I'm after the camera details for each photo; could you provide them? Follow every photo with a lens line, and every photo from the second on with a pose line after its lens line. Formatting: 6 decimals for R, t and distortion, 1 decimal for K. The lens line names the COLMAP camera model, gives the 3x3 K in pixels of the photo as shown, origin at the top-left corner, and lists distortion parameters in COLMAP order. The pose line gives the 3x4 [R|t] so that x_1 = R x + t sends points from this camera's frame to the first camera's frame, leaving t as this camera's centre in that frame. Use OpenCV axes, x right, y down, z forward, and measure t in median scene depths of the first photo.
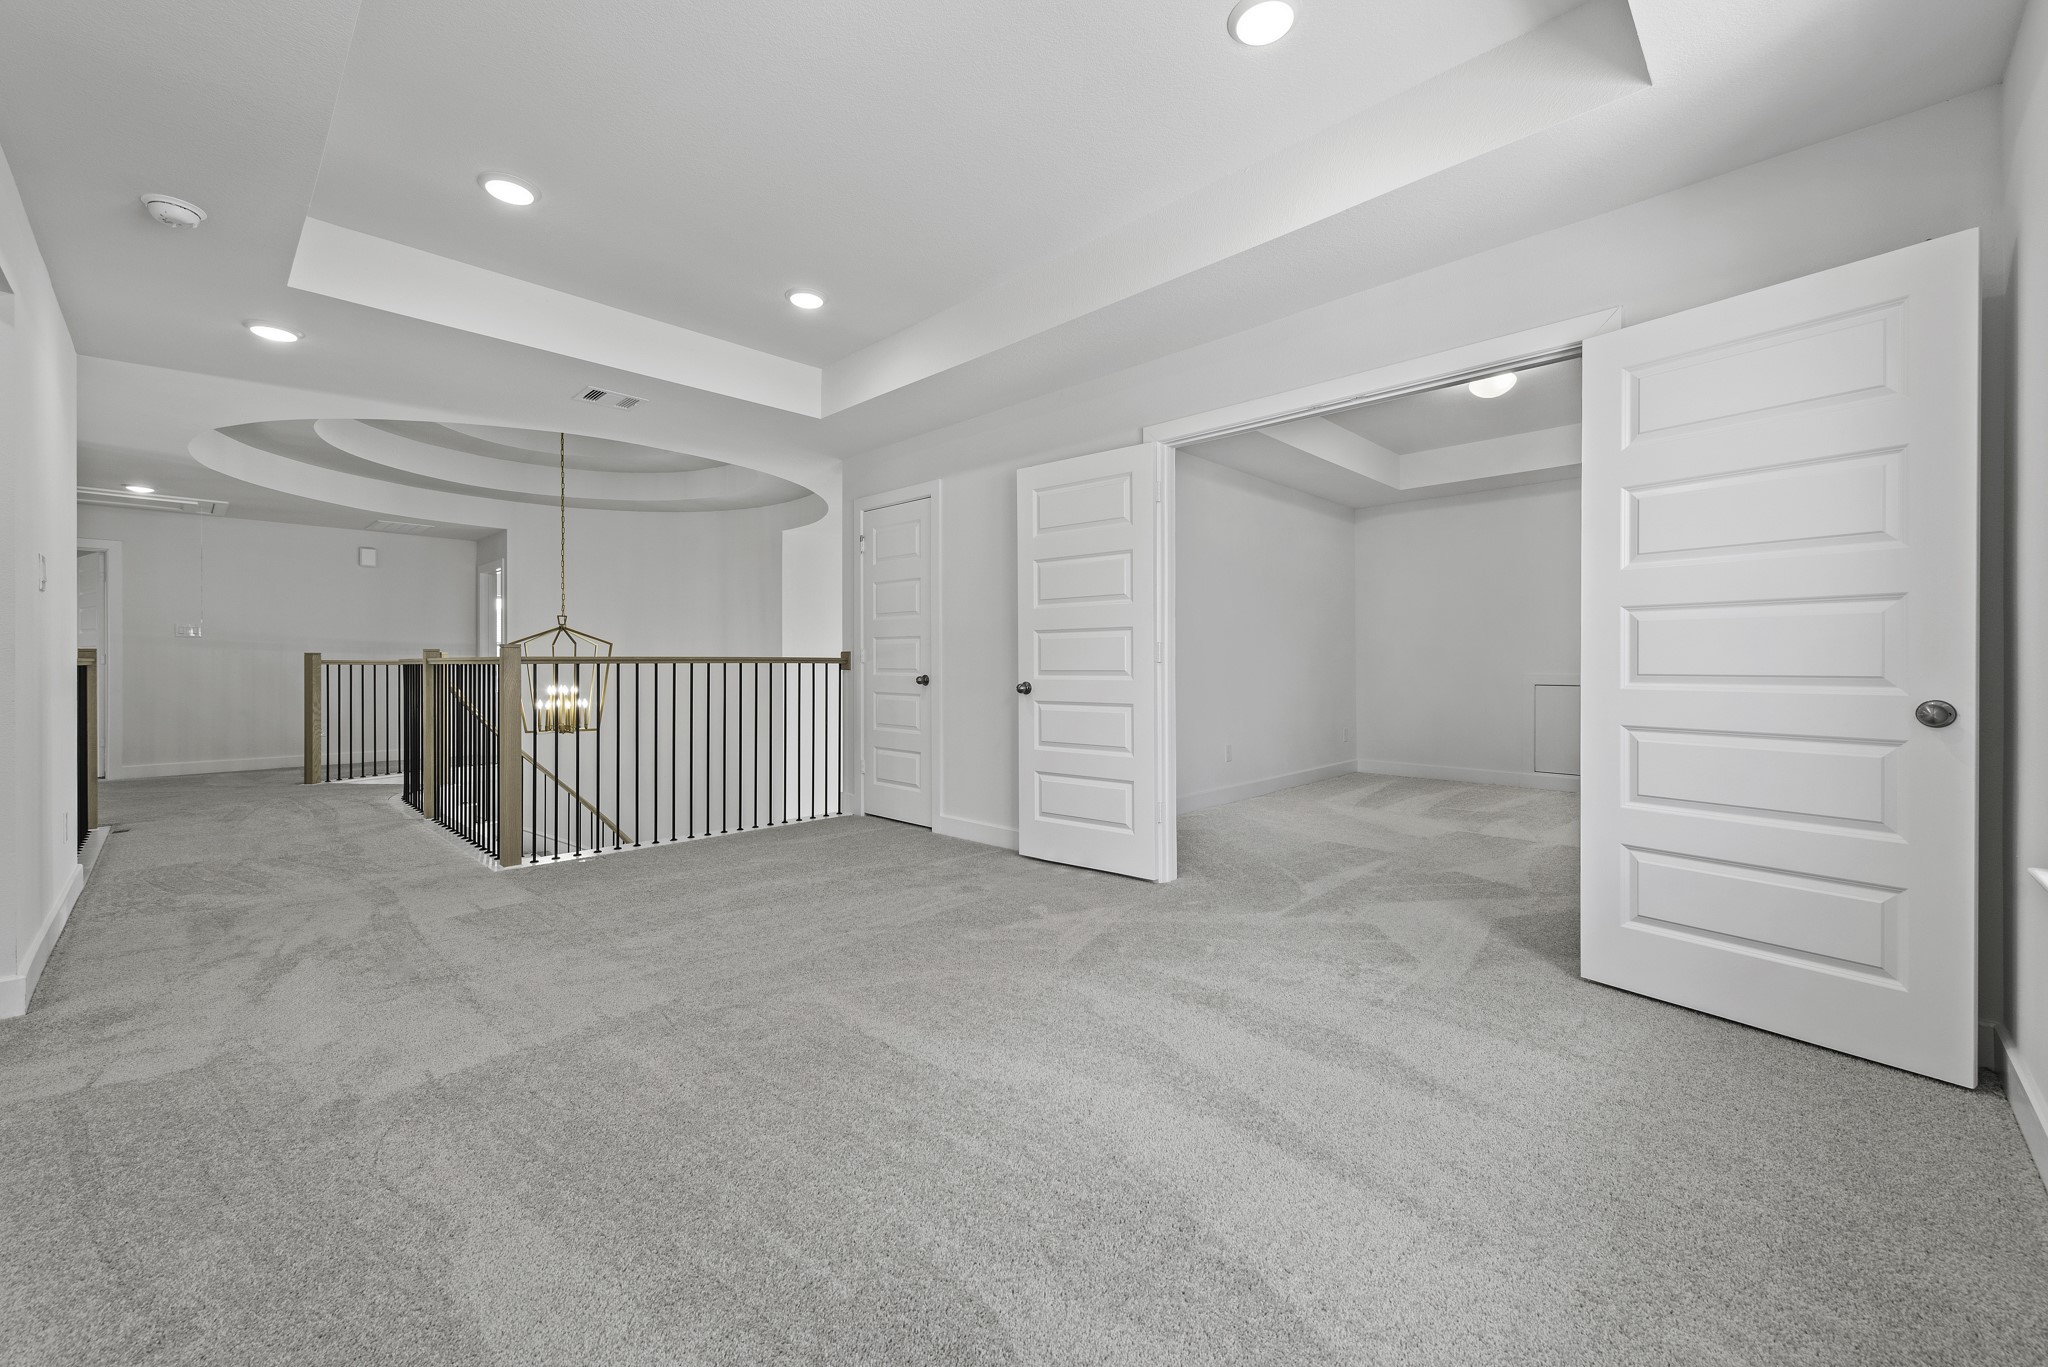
lens RADIAL K [[800.9, 0, 1027.0], [0, 800.9, 673.2], [0, 0, 1]] dist [0.013996, -0.004571]
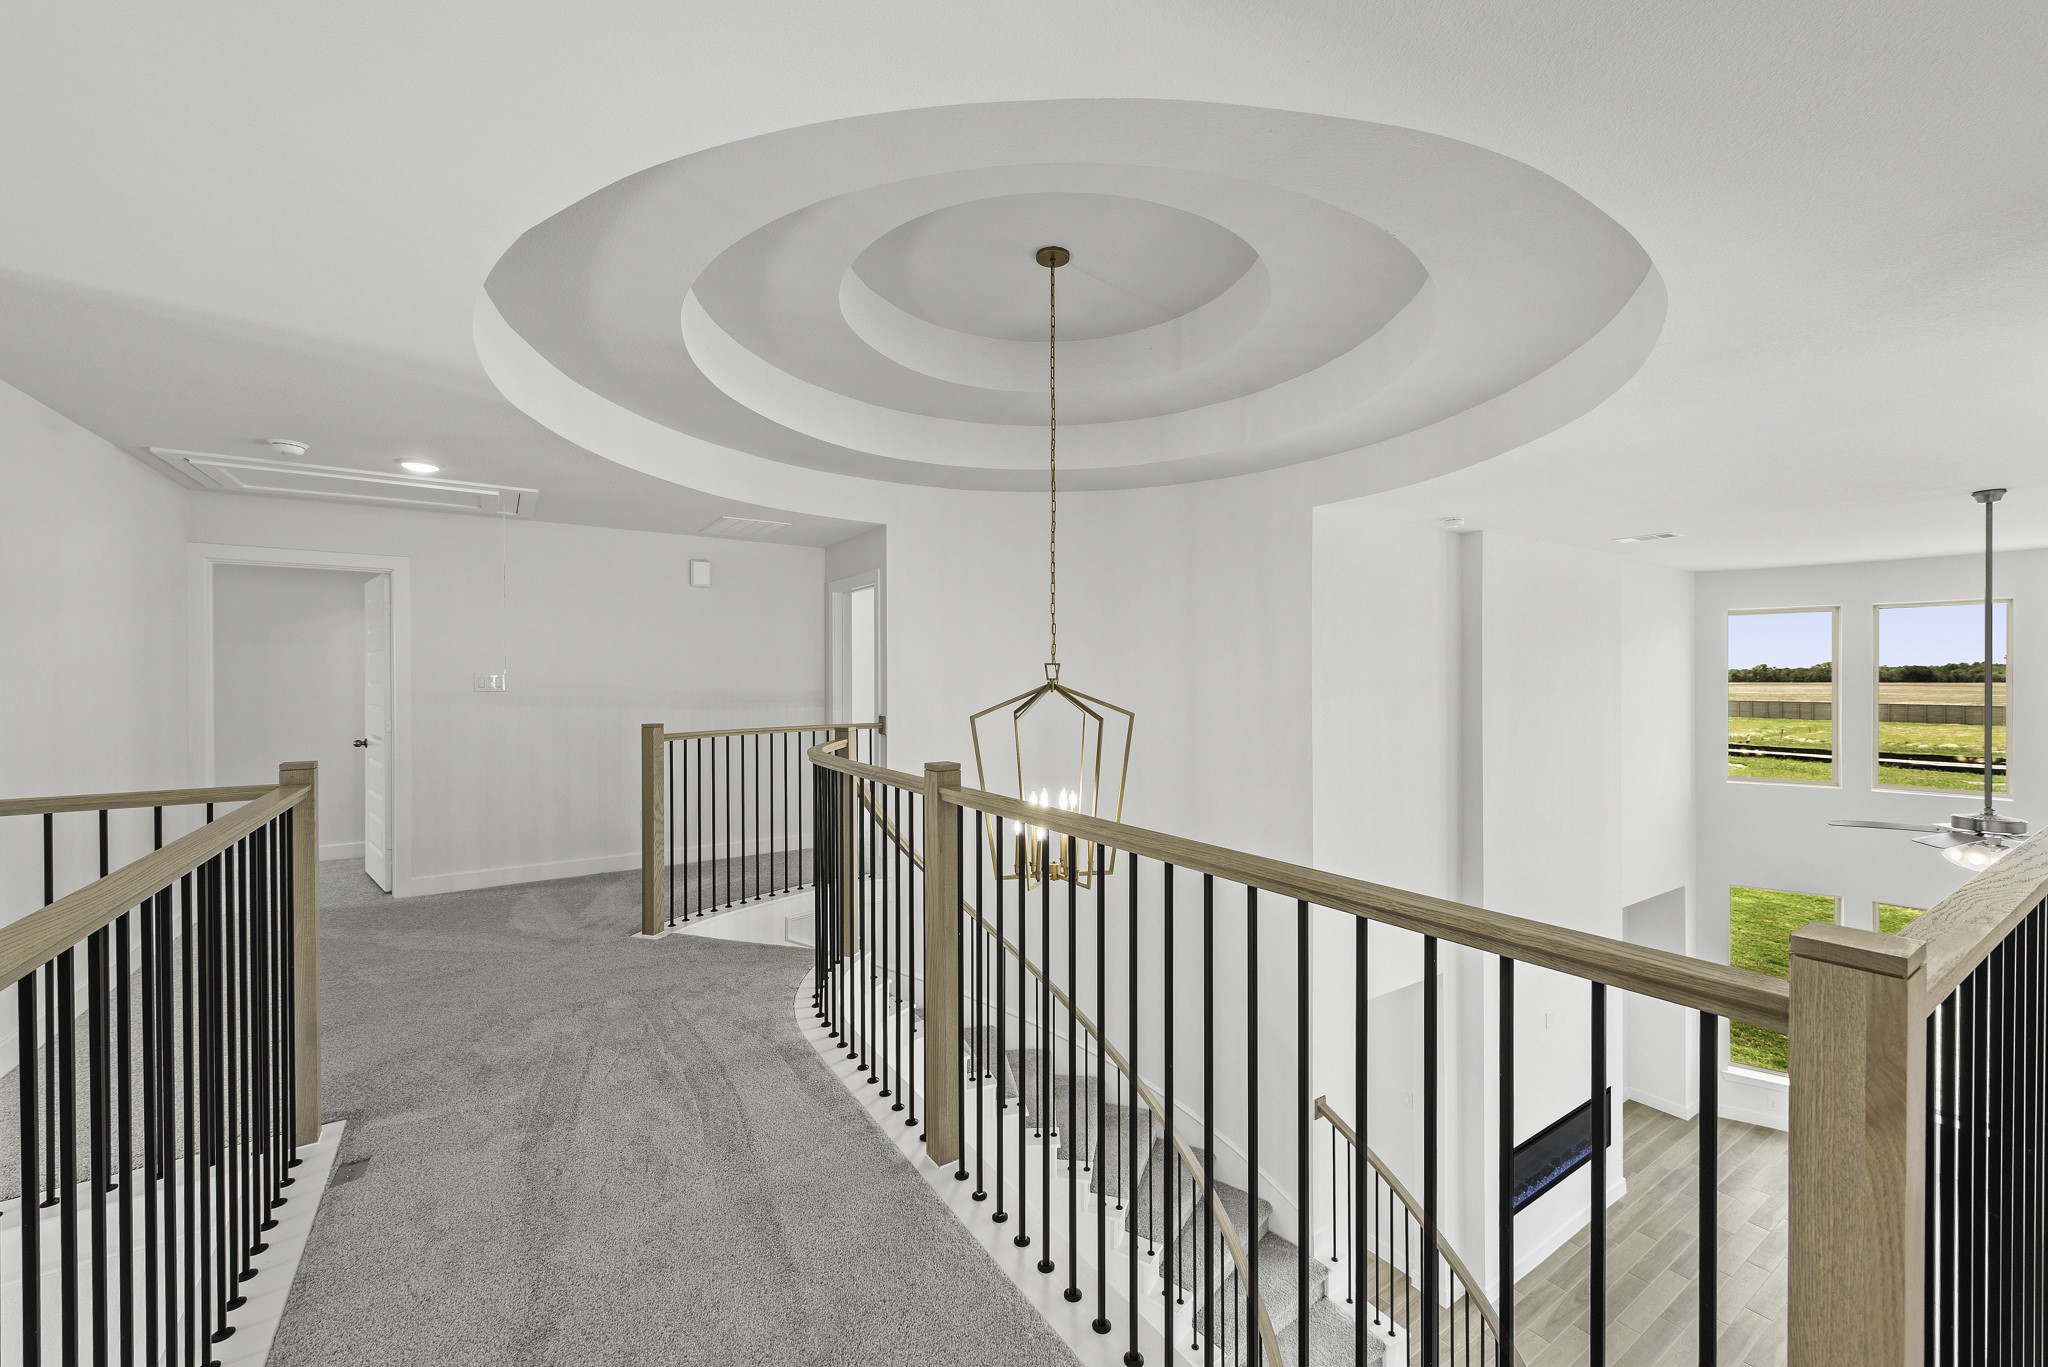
lens RADIAL K [[783.4, 0, 1036.6], [0, 783.4, 691.2], [0, 0, 1]] dist [0.000533, -0.000408]
pose [[0.978976, 0.002721, -0.203957, -0.451757], [-0.000681, 0.999949, 0.010068, -0.054804], [0.203975, -0.009717, 0.978928, 0.448682]]
